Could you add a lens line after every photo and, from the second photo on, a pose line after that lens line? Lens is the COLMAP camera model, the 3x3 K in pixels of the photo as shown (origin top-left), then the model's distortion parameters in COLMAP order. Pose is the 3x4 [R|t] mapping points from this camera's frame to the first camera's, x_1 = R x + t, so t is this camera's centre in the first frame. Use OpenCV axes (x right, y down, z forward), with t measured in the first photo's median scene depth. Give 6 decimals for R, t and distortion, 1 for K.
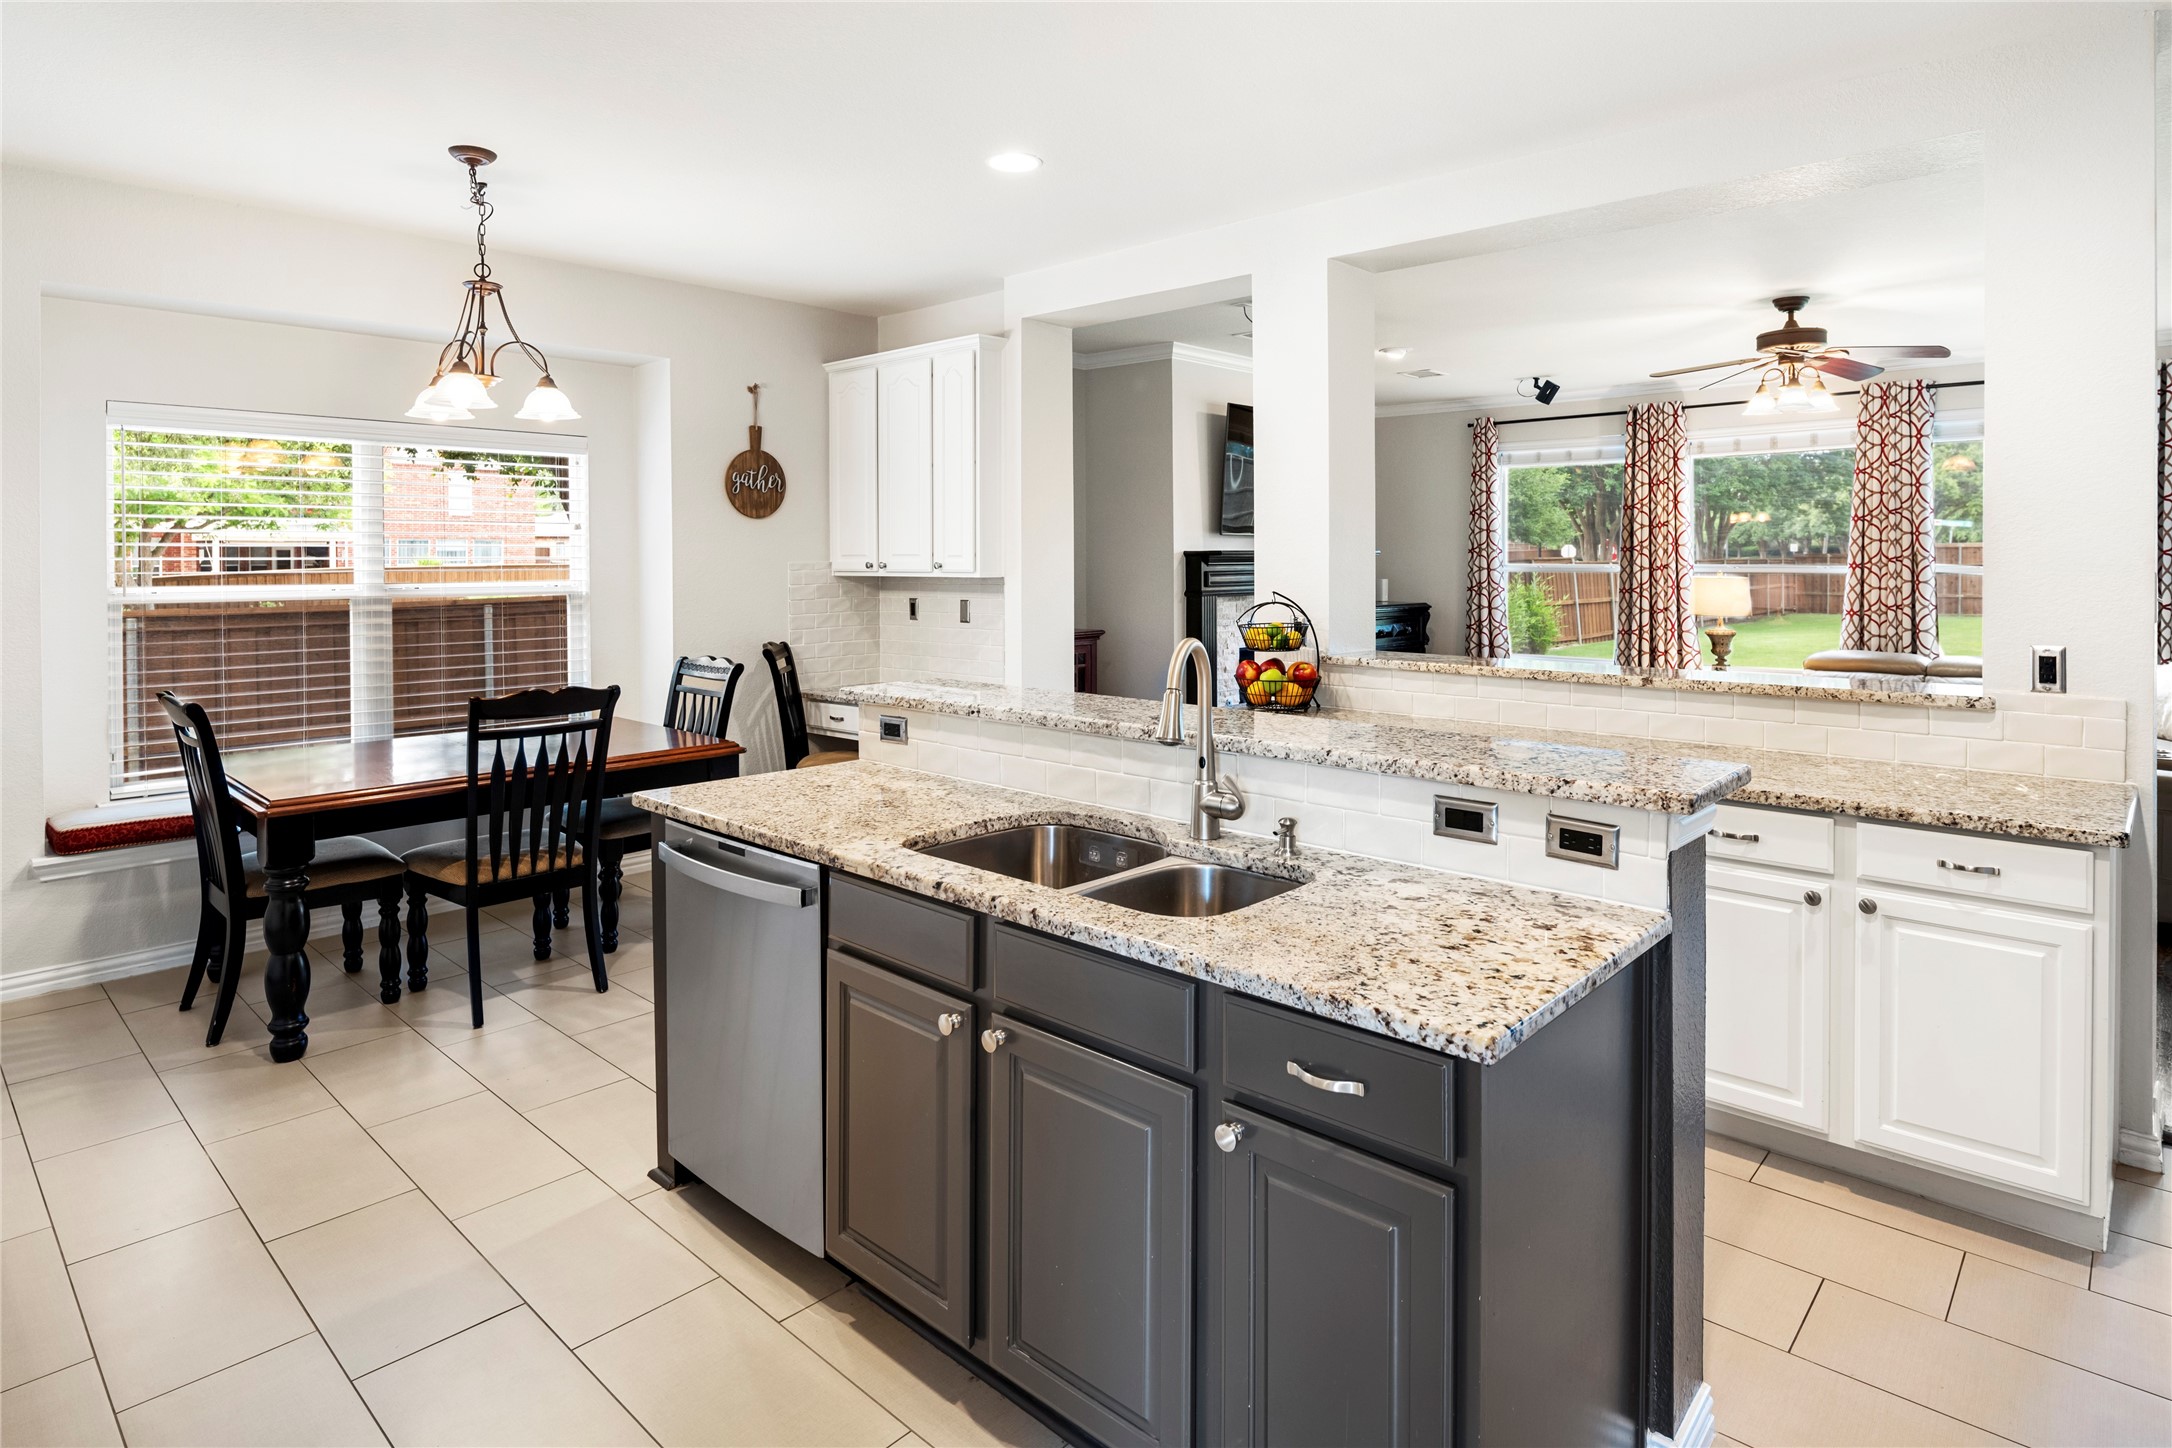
lens RADIAL K [[1181.4, 0, 1078.2], [0, 1181.4, 563.1], [0, 0, 1]] dist [-0.003513, -0.004459]
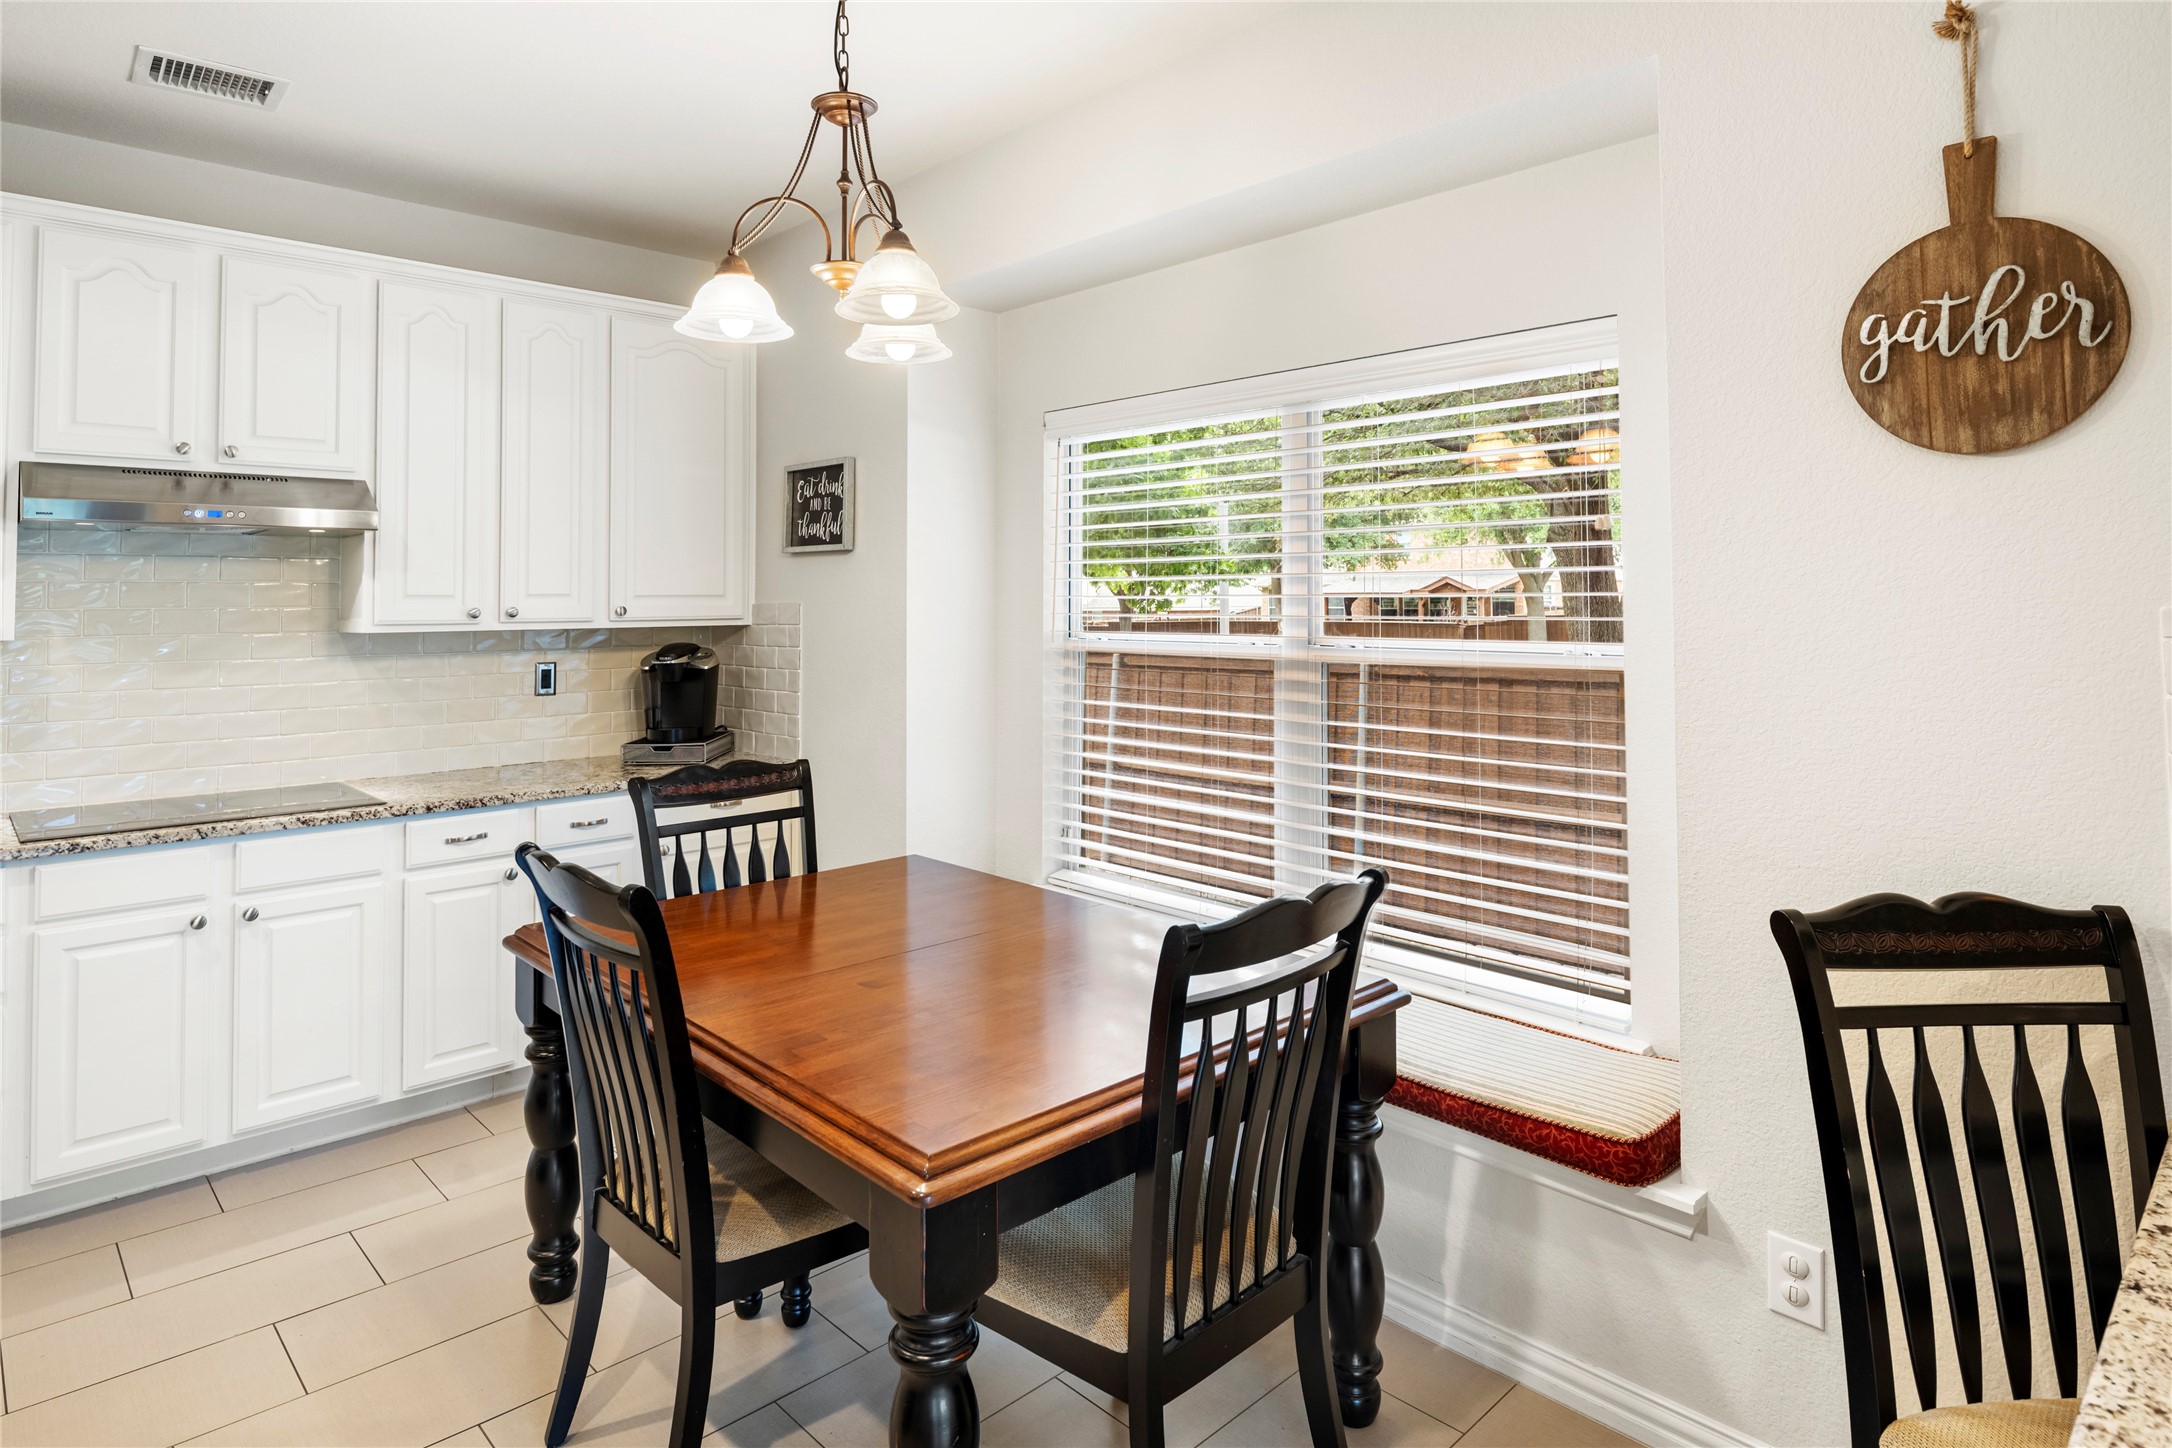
lens RADIAL K [[1181.4, 0, 1077.3], [0, 1181.4, 561.2], [0, 0, 1]] dist [-0.003513, -0.004459]
pose [[-0.046154, -0.029227, -0.998507, 0.026901], [0.001176, 0.999570, -0.029313, -0.003225], [0.998934, -0.002527, -0.046100, 0.812246]]
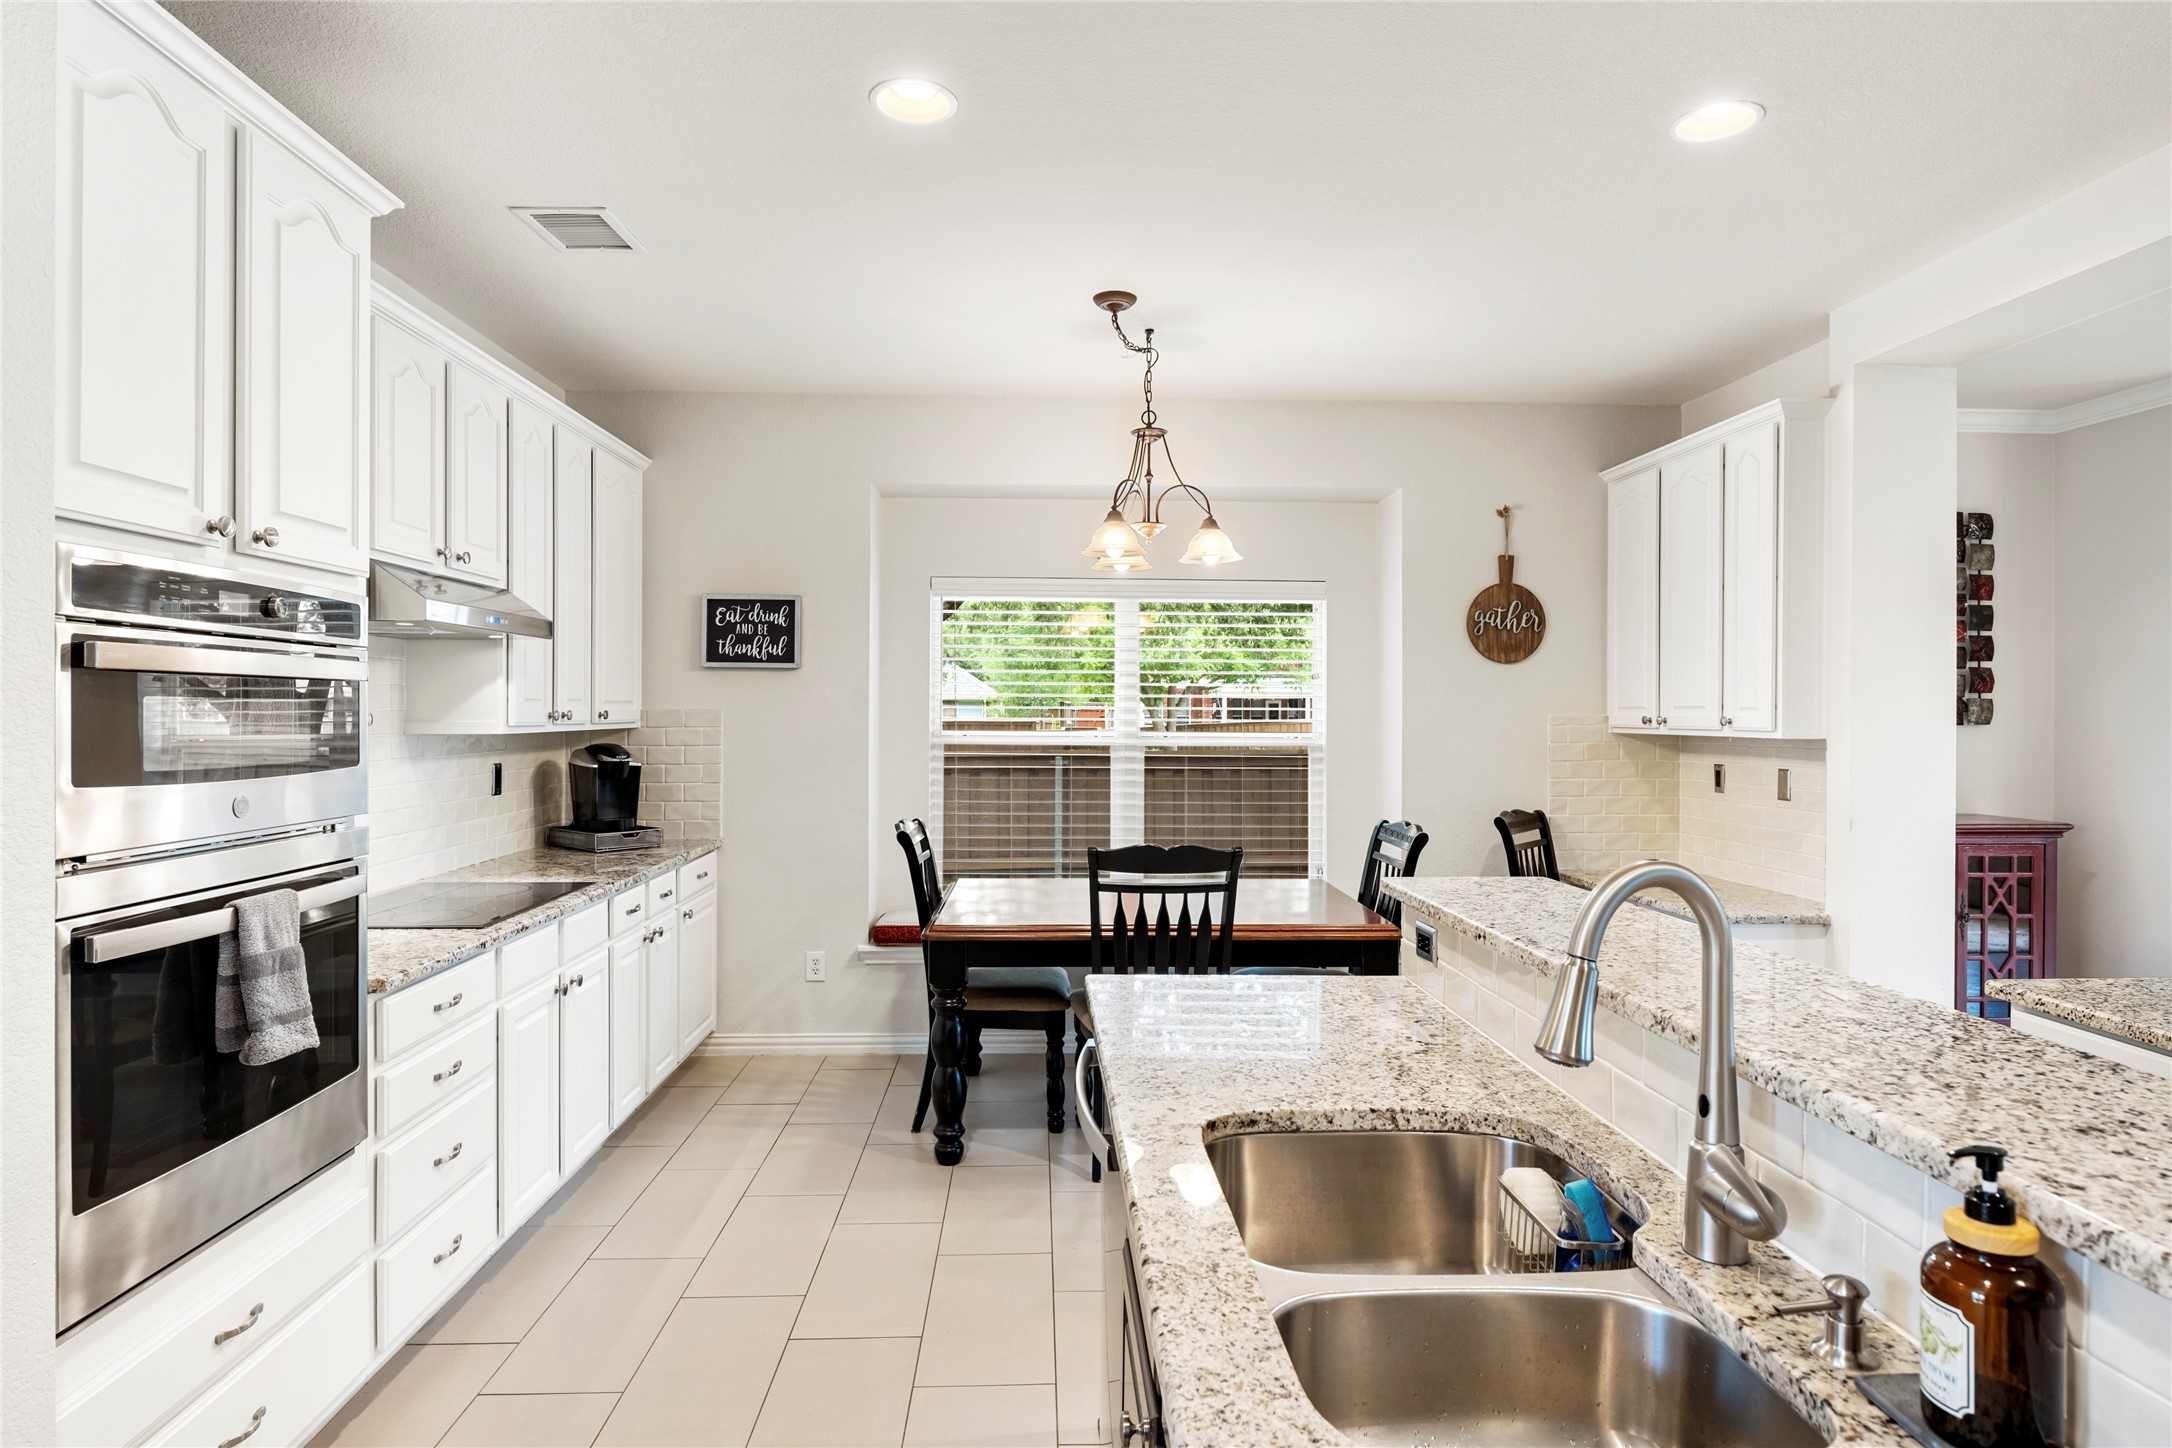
lens RADIAL K [[1181.4, 0, 1074.3], [0, 1181.4, 717.7], [0, 0, 1]] dist [-0.003513, -0.004459]
pose [[0.710927, 0.011015, -0.703179, 0.108783], [-0.010093, 0.999934, 0.005459, -0.000134], [0.703193, 0.003217, 0.710992, 0.179004]]
